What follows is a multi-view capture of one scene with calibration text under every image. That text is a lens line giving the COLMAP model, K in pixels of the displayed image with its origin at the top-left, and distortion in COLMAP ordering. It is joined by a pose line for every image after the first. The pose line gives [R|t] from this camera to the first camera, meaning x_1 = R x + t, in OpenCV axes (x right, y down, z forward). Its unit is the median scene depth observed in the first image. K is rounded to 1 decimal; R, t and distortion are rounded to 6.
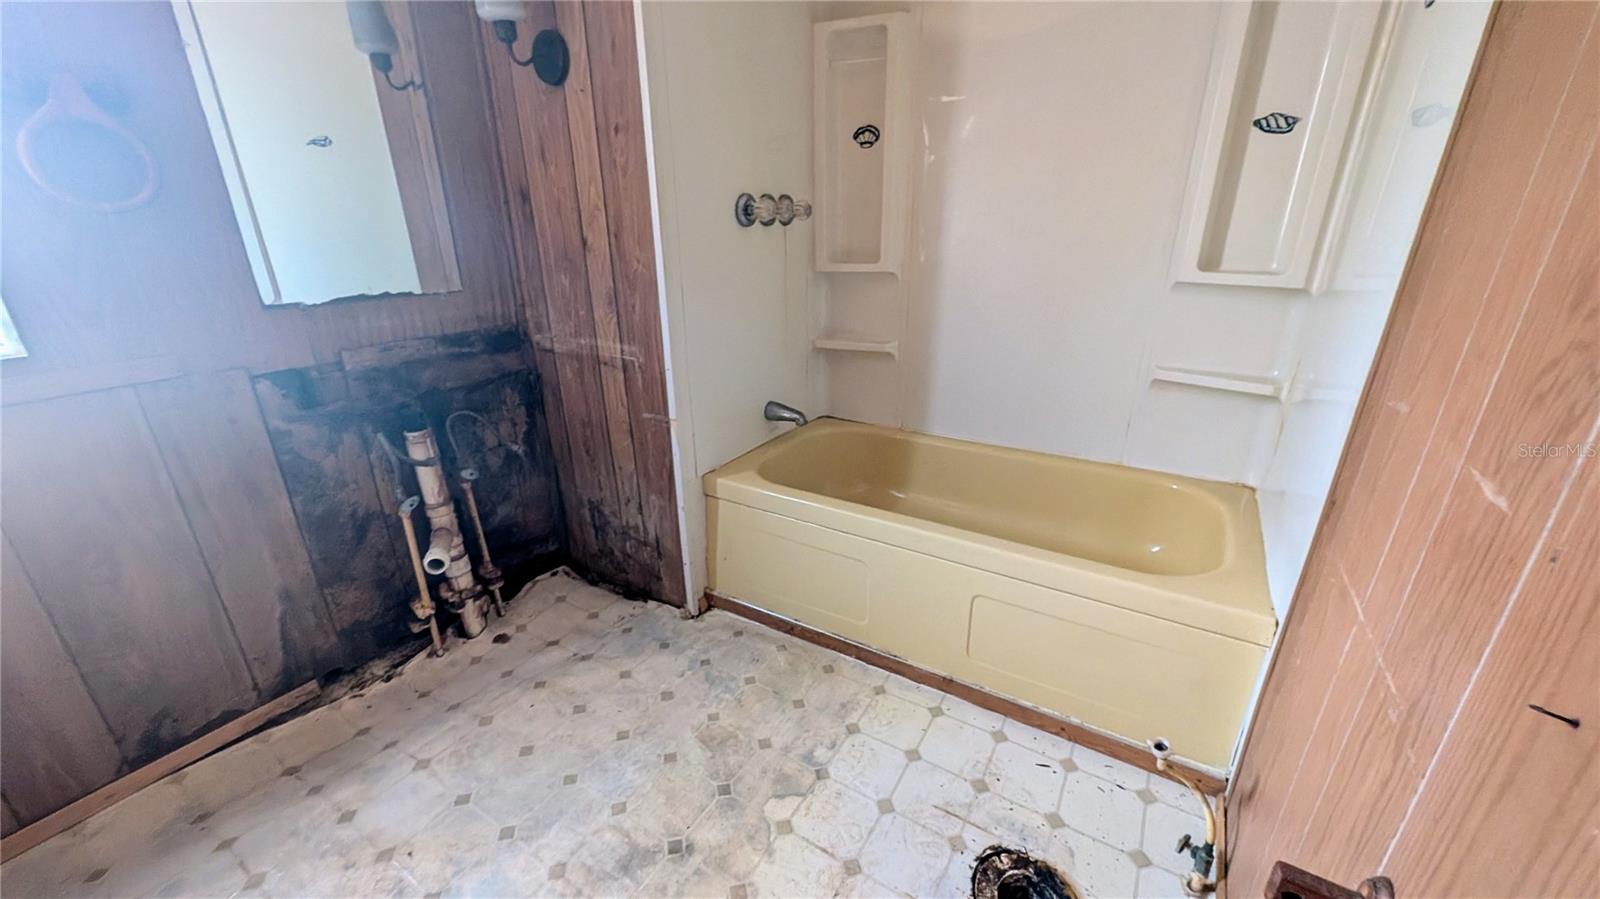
lens RADIAL K [[612.4, 0, 796.6], [0, 612.4, 451.4], [0, 0, 1]] dist [0.000061, 0.000231]
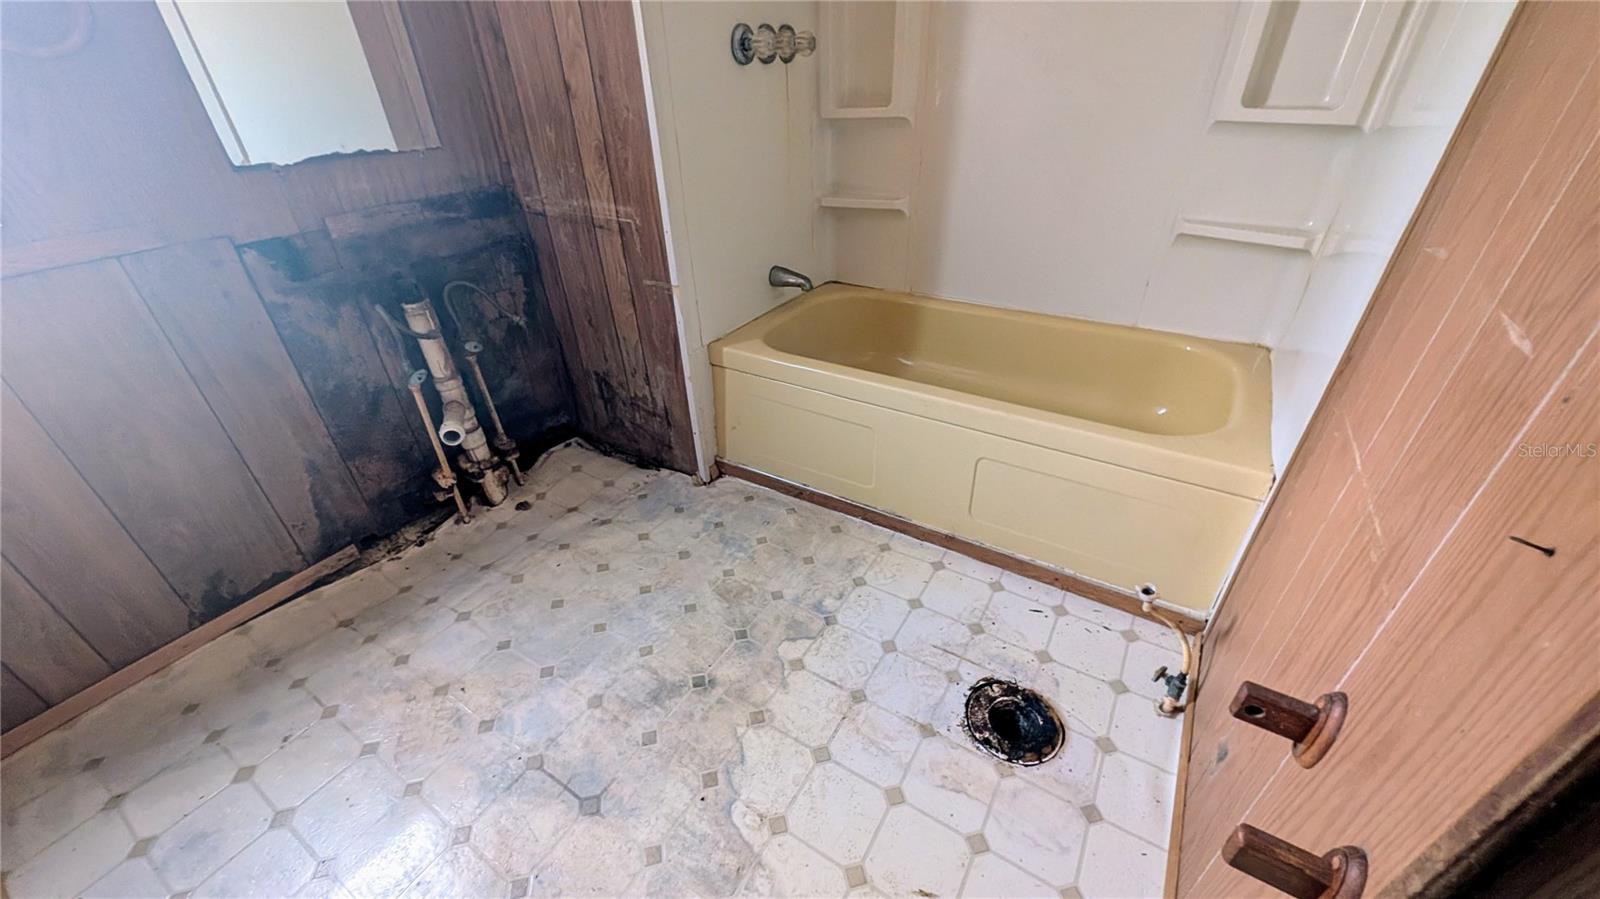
lens RADIAL K [[612.4, 0, 796.6], [0, 612.4, 451.4], [0, 0, 1]] dist [0.000061, 0.000231]
pose [[0.999830, -0.013972, -0.012044, -0.001348], [0.016137, 0.978811, 0.204127, 0.009640], [0.008936, -0.204286, 0.978870, -0.000858]]
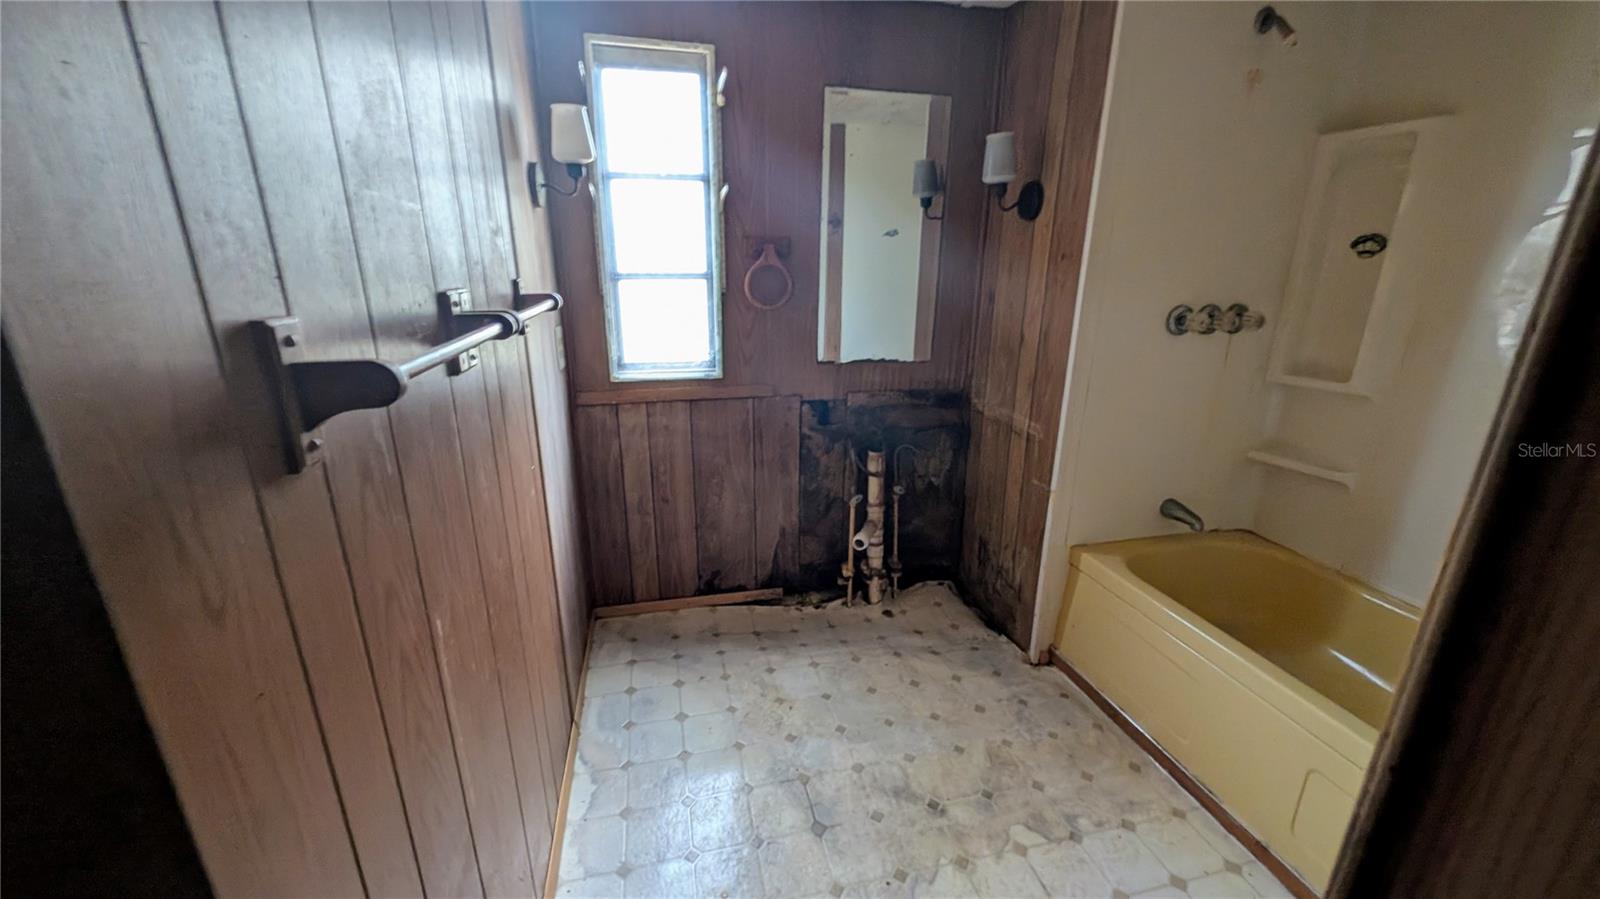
lens RADIAL K [[612.4, 0, 796.6], [0, 612.4, 451.4], [0, 0, 1]] dist [0.000061, 0.000231]
pose [[0.708259, 0.222820, -0.669866, 0.228755], [-0.263320, 0.963786, 0.042175, -0.047934], [0.655005, 0.146518, 0.741283, -0.209519]]
